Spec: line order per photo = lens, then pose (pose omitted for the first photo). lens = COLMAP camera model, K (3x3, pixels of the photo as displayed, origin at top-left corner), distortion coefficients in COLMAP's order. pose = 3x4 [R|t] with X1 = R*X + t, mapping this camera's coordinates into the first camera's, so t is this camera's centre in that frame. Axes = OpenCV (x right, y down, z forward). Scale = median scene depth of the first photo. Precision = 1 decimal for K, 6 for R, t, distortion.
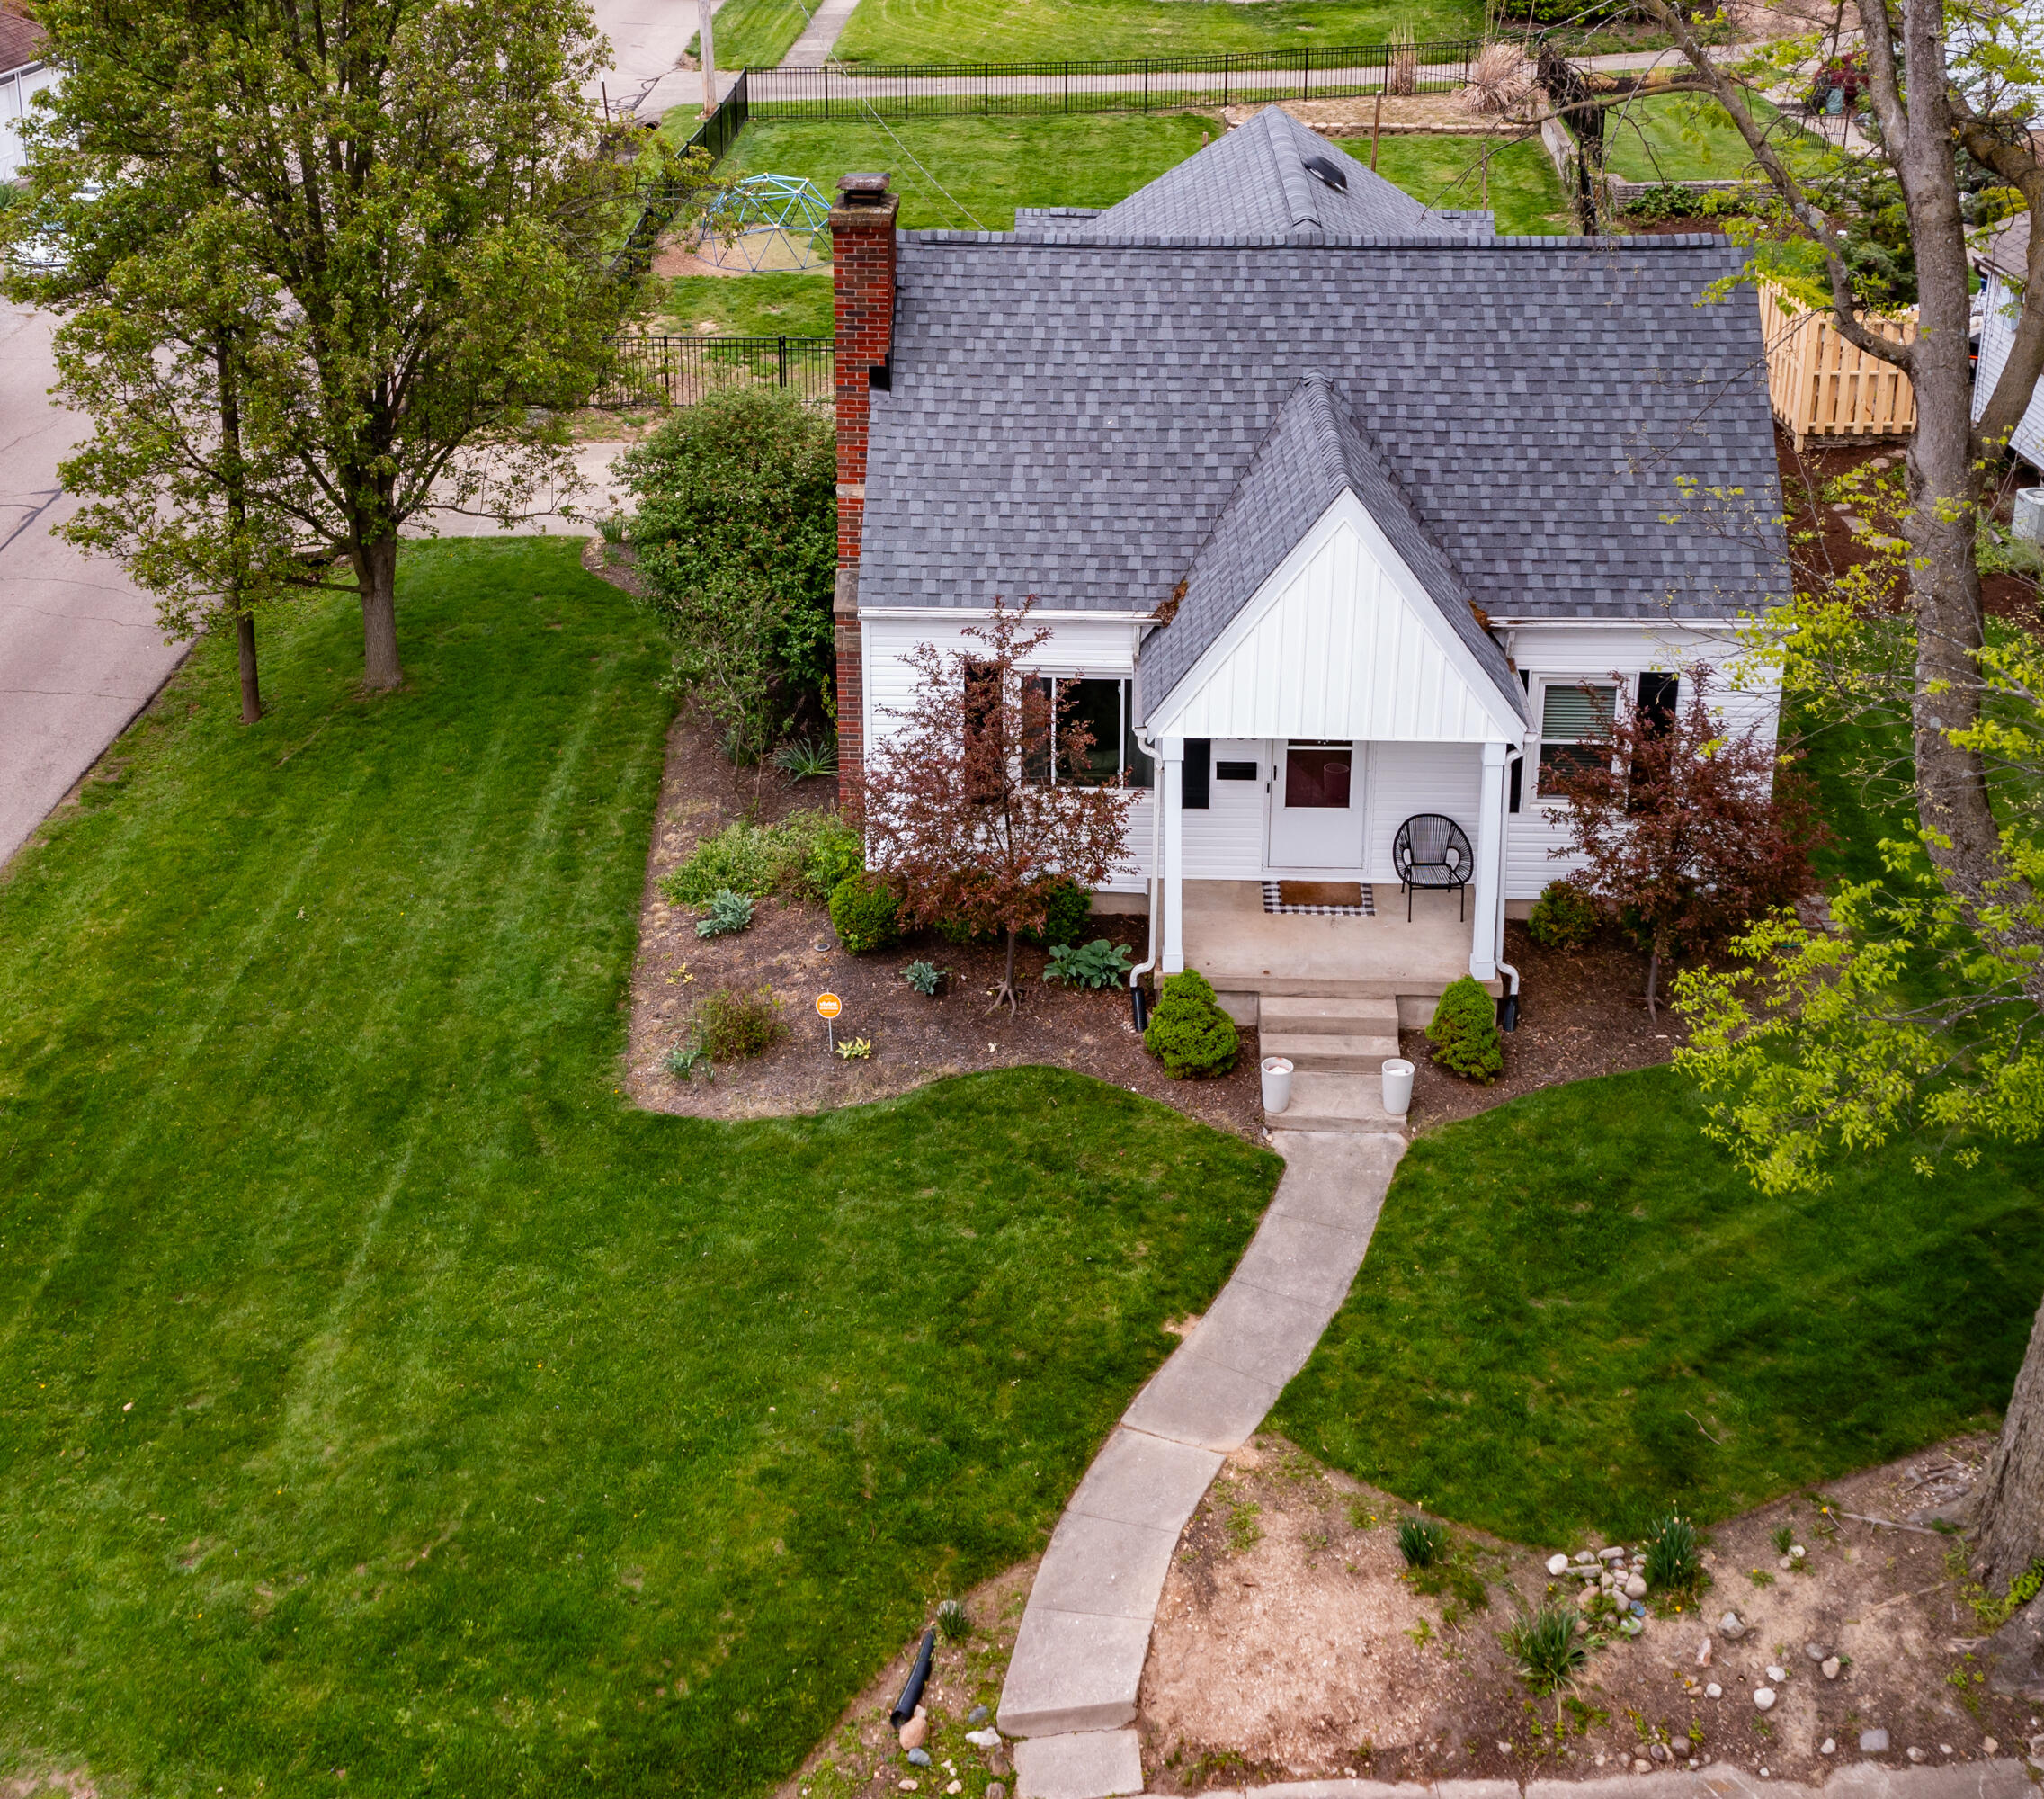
lens RADIAL K [[2359.0, 0, 1021.5], [0, 2359.0, 837.8], [0, 0, 1]] dist [0.003701, -0.008638]
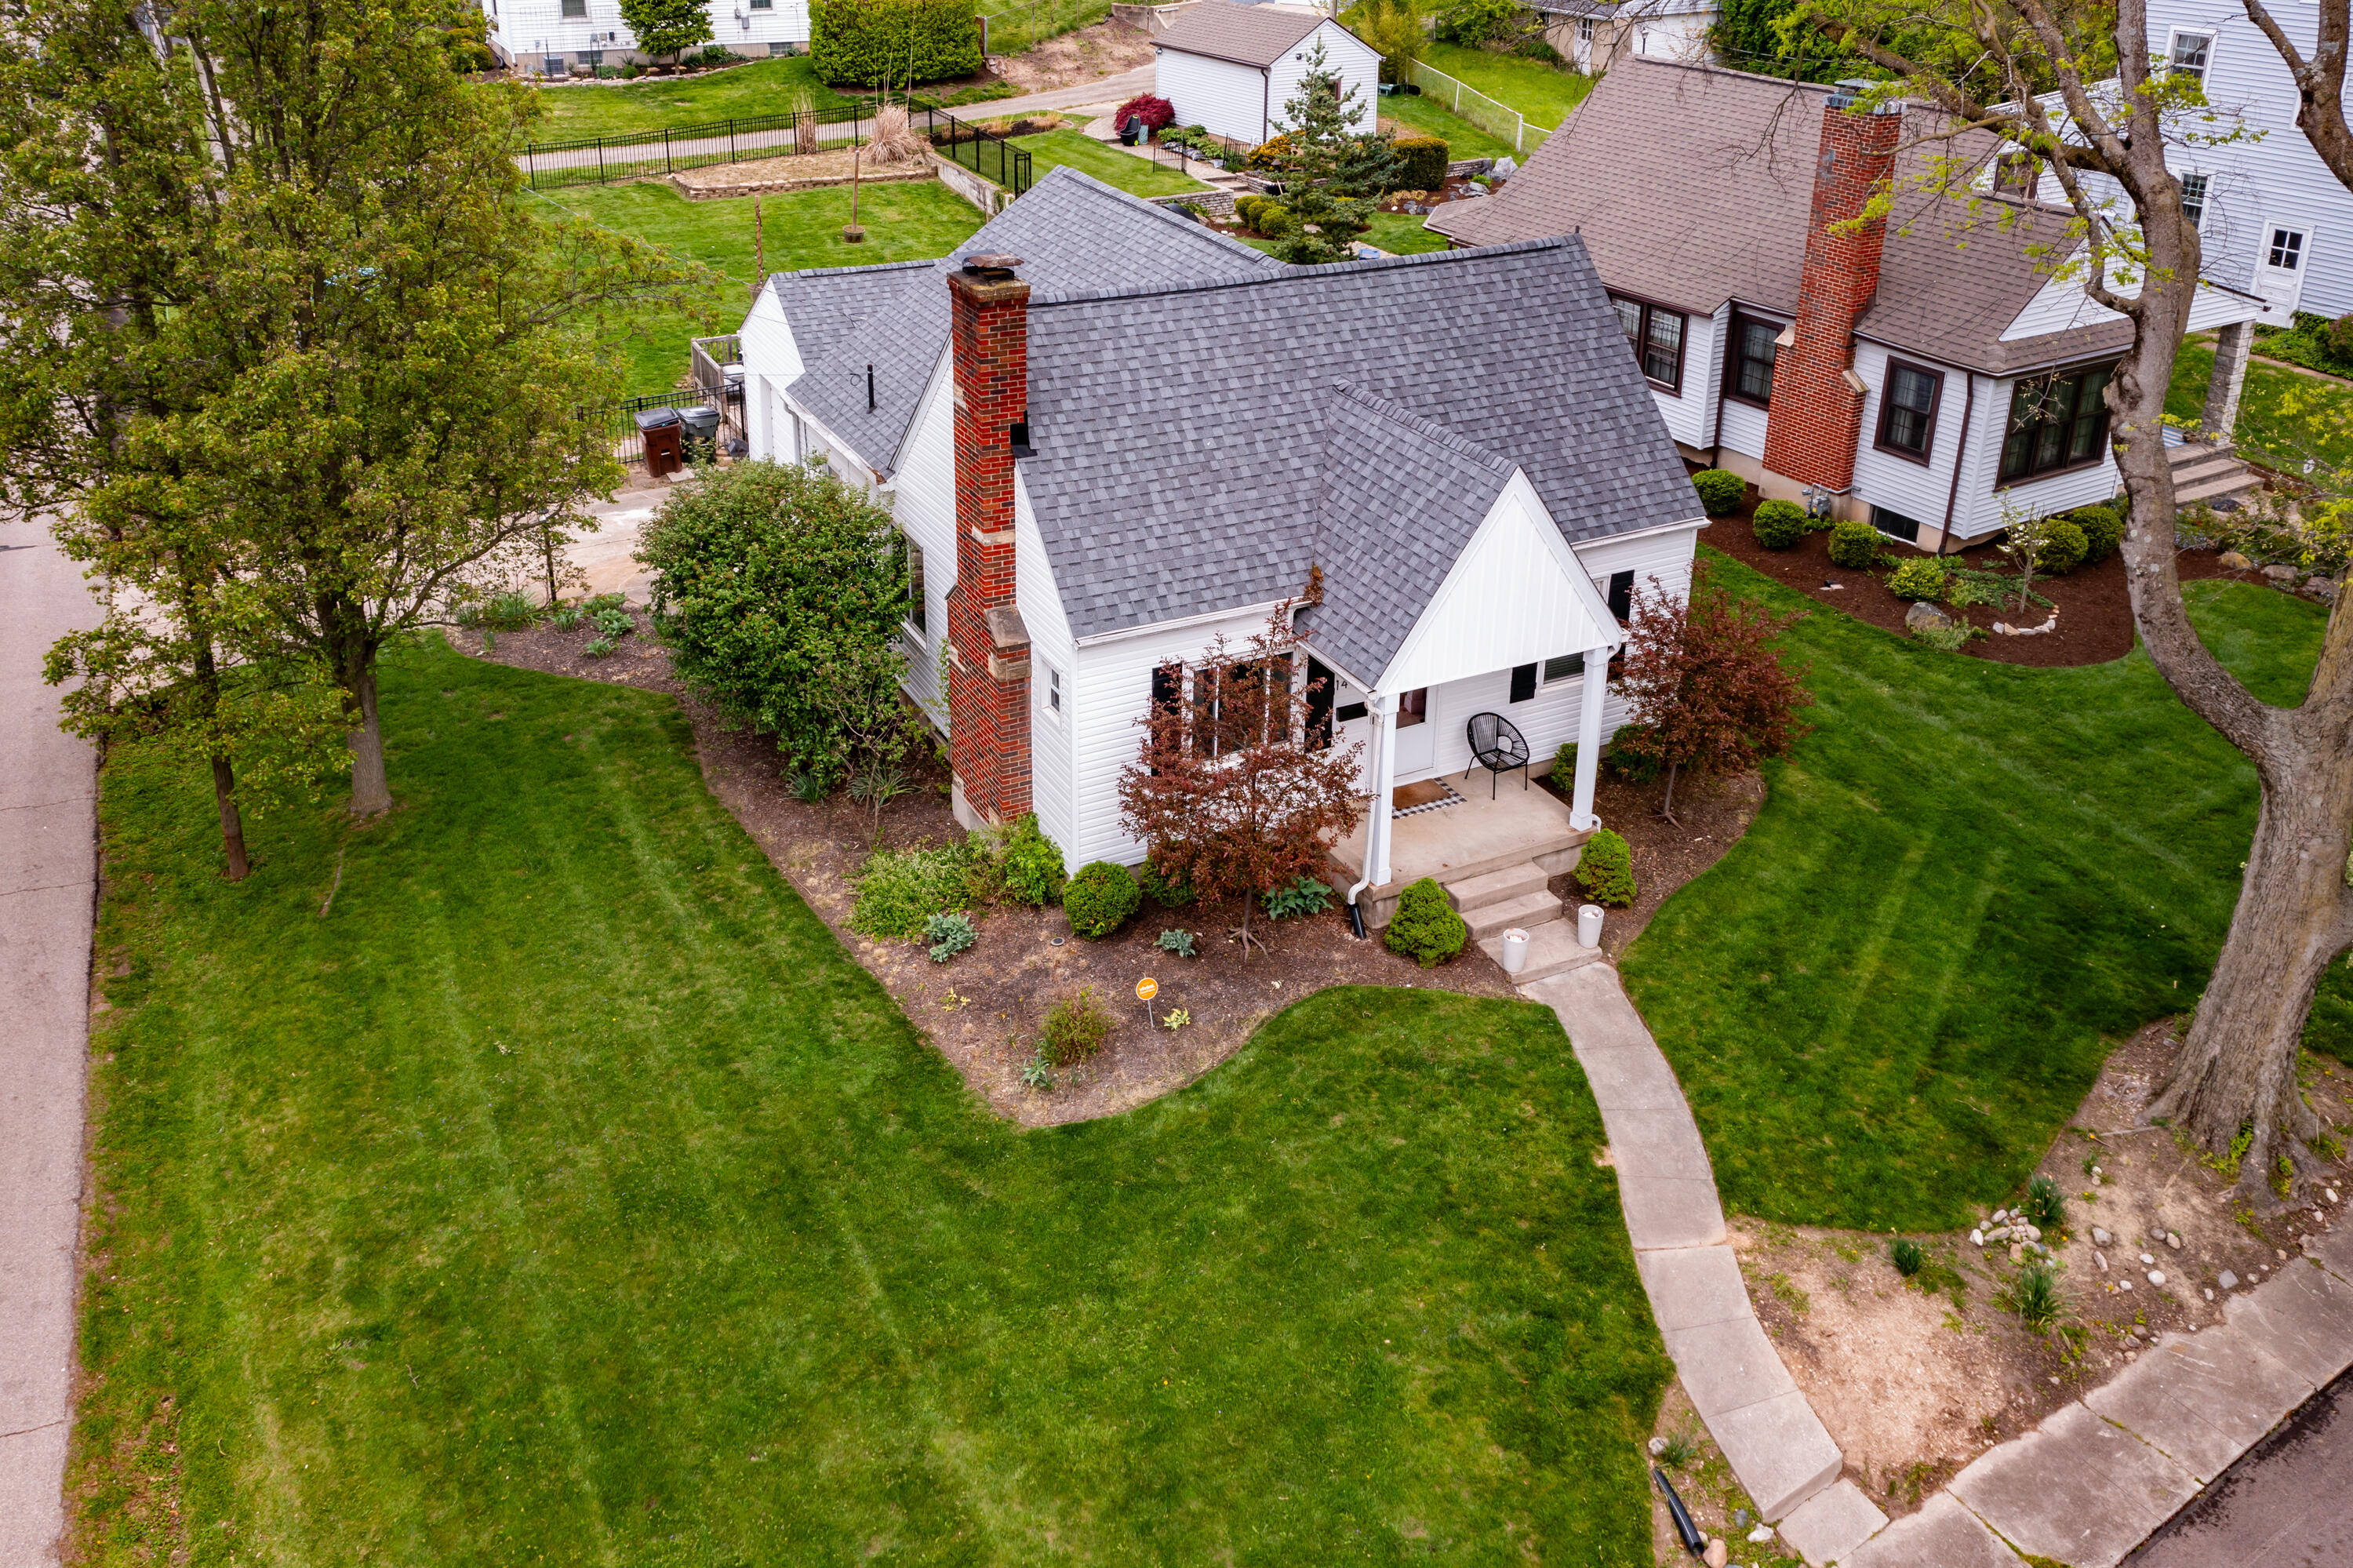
lens RADIAL K [[1798.4, 0, 1176.5], [0, 1798.4, 784.0], [0, 0, 1]] dist [0.002441, 0.001942]
pose [[0.867569, -0.225924, 0.443037, -0.420373], [0.209192, 0.973994, 0.087036, -0.094717], [-0.451178, 0.017170, 0.892269, 0.217357]]
